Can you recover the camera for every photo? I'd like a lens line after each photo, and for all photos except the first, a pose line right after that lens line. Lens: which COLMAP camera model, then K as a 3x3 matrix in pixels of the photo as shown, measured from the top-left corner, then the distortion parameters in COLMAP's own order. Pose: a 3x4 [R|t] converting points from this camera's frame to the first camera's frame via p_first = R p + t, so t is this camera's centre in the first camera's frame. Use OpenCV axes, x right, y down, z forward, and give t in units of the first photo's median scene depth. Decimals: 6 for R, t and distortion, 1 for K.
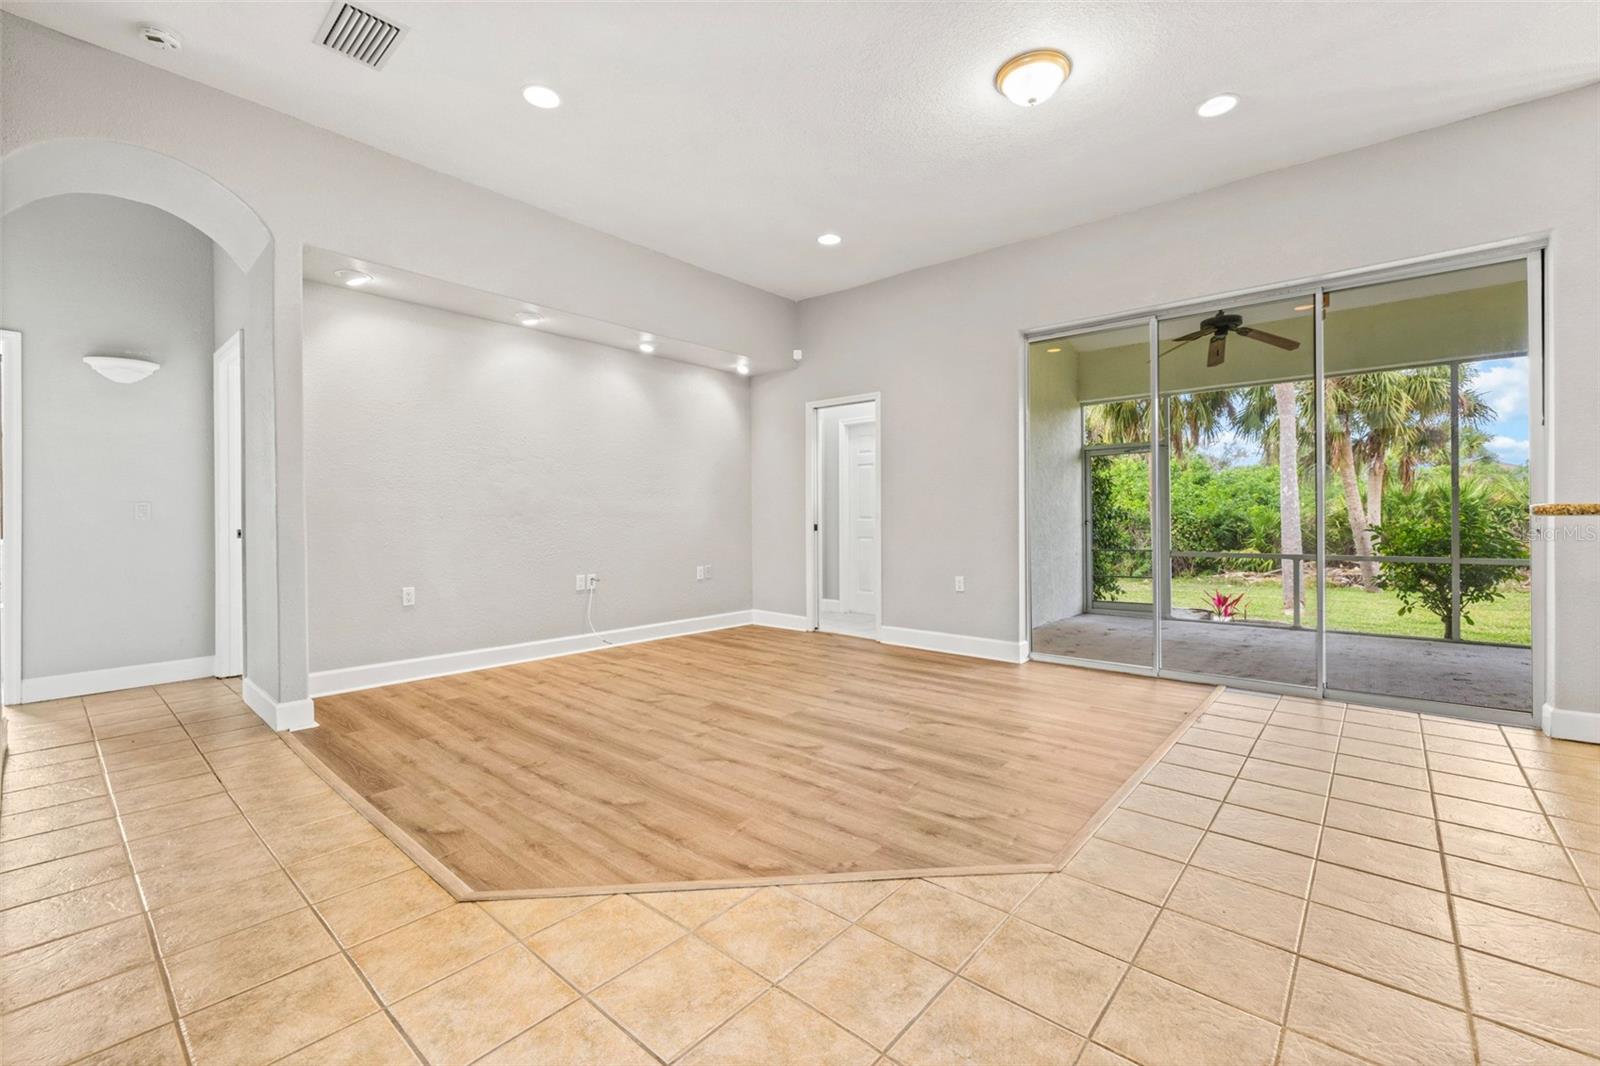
lens RADIAL K [[669.7, 0, 803.9], [0, 669.7, 526.6], [0, 0, 1]] dist [-0.002833, 0.000805]
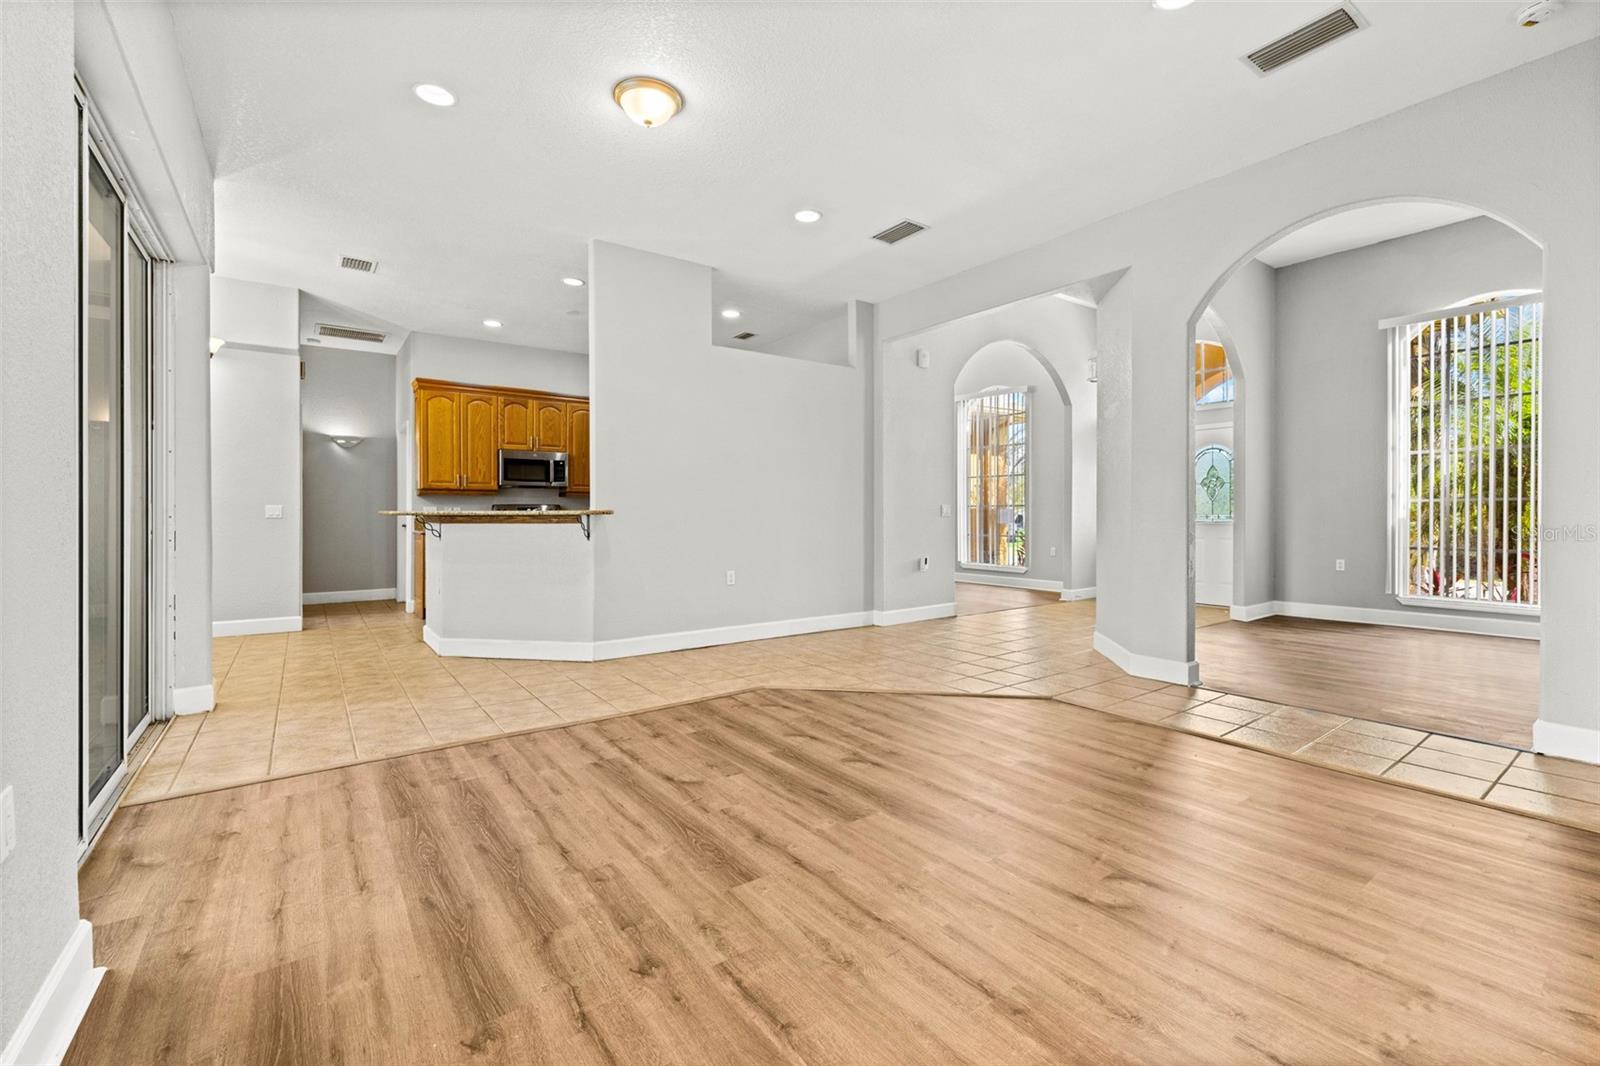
lens RADIAL K [[669.7, 0, 799.8], [0, 669.7, 515.6], [0, 0, 1]] dist [-0.002833, 0.000805]
pose [[-0.974615, 0.005980, 0.223807, -0.134879], [0.009707, 0.999832, 0.015554, -0.031315], [-0.223677, 0.017332, -0.974509, 2.054032]]
